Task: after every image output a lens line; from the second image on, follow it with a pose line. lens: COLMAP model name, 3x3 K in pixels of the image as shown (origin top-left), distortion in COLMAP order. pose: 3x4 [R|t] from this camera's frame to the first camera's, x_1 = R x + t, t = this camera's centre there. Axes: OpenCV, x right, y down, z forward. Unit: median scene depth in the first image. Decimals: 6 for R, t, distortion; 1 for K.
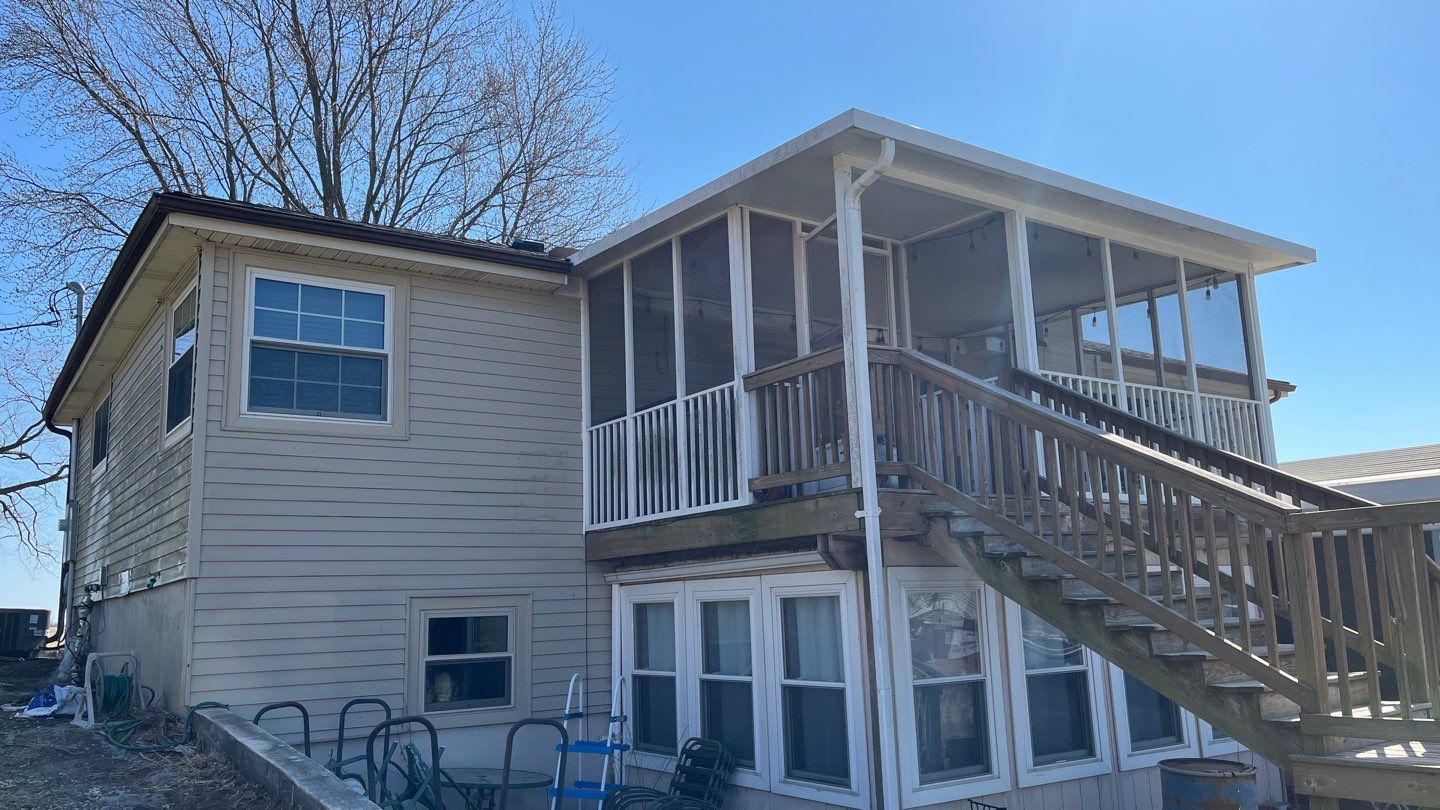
lens RADIAL K [[1090.9, 0, 724.8], [0, 1090.9, 406.0], [0, 0, 1]] dist [0.057682, -0.067517]
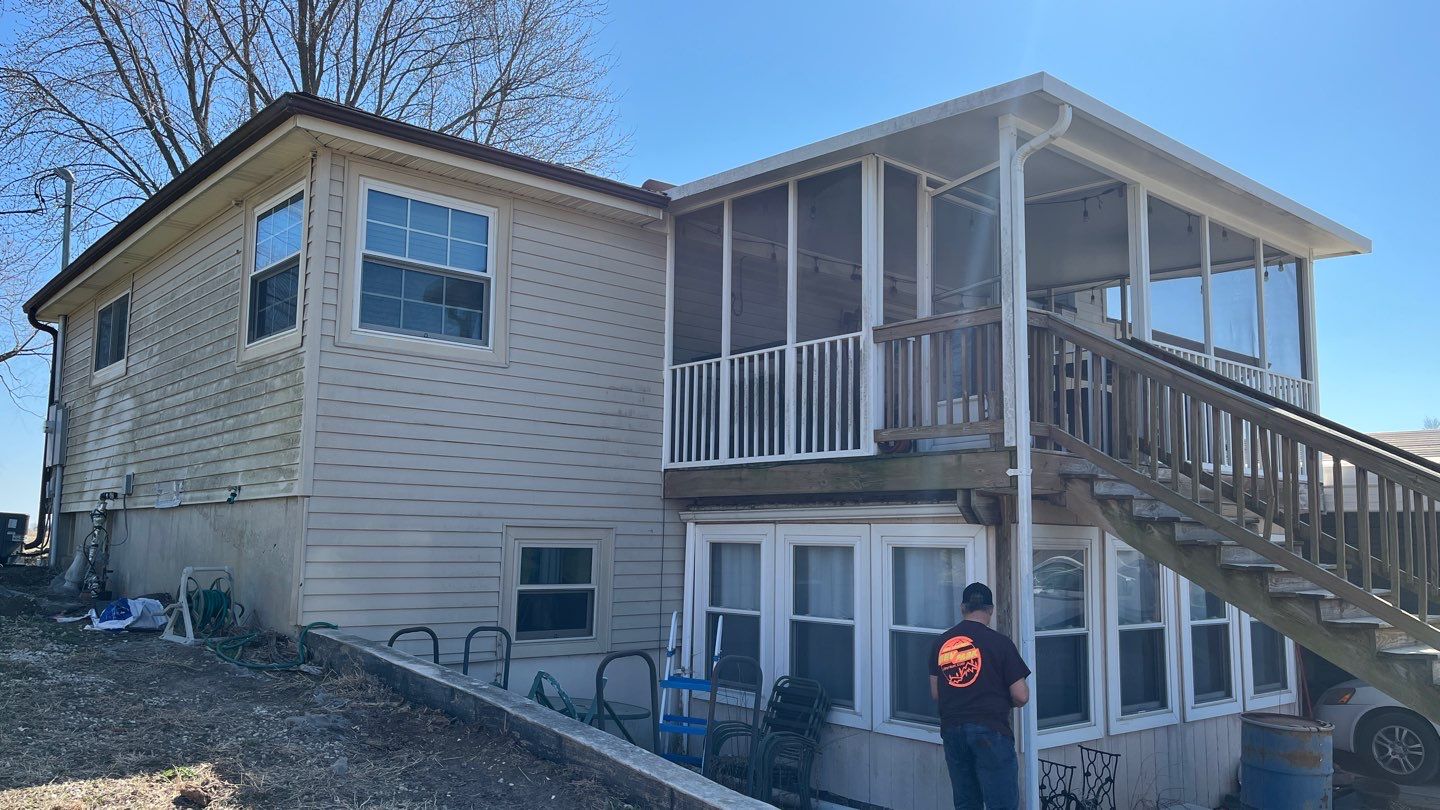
lens RADIAL K [[1090.9, 0, 726.2], [0, 1090.9, 409.5], [0, 0, 1]] dist [0.057682, -0.067517]
pose [[0.993014, 0.061006, 0.101003, -0.198319], [-0.067048, 0.996089, 0.057547, -0.001007], [-0.097097, -0.063917, 0.993220, 0.003678]]
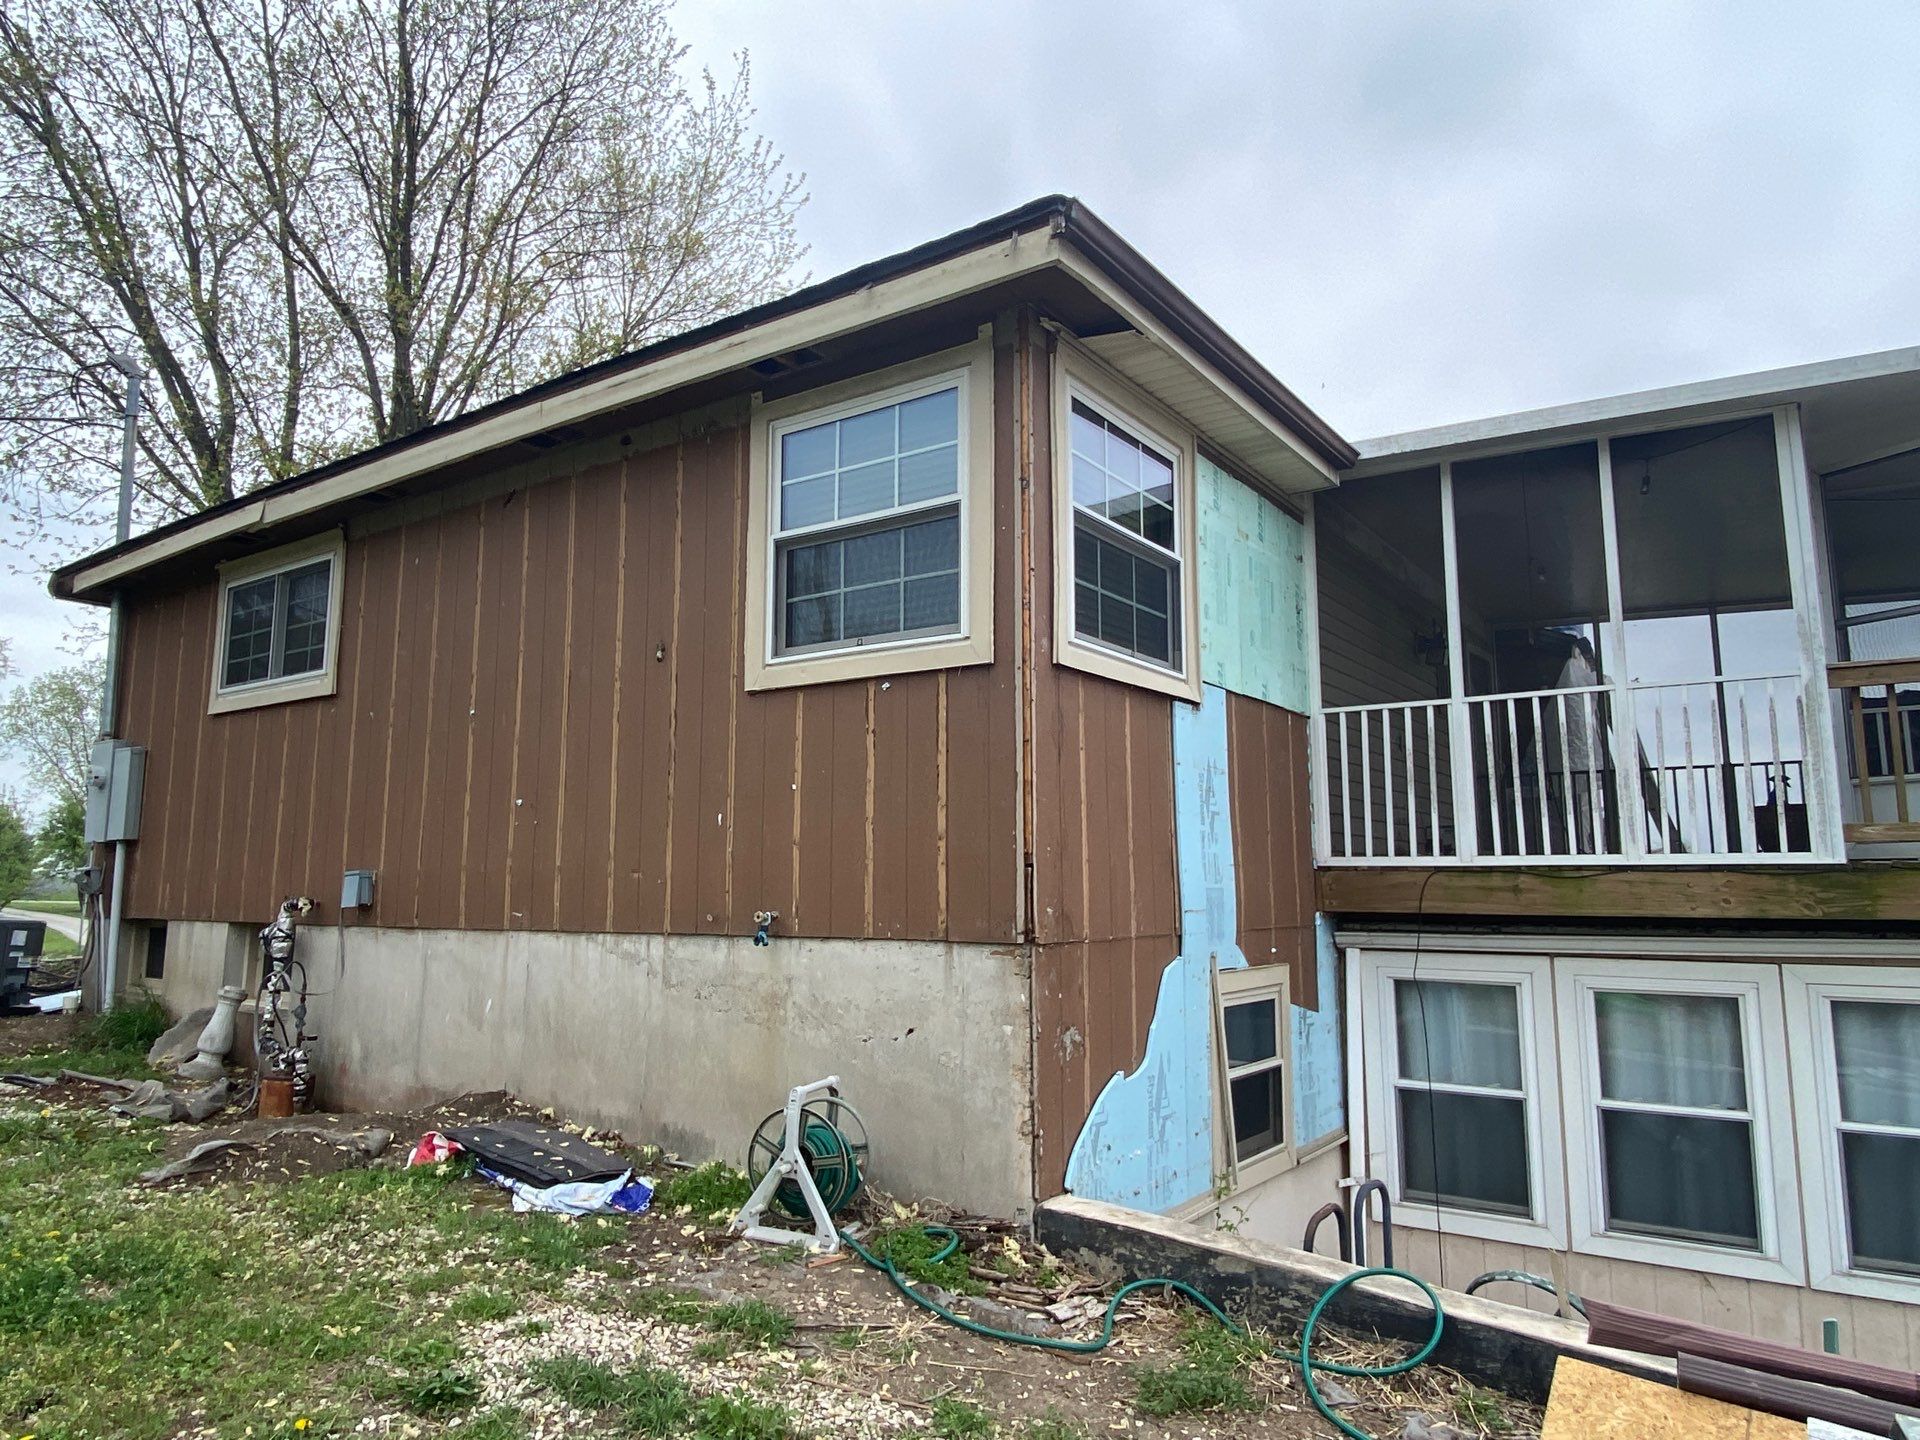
lens RADIAL K [[1220.4, 0, 945.1], [0, 1220.4, 706.2], [0, 0, 1]] dist [0.017545, -0.019598]
pose [[0.941243, 0.085672, 0.326684, -0.664613], [-0.096000, 0.995259, 0.015591, 0.033343], [-0.323800, -0.046036, 0.945005, 0.437071]]
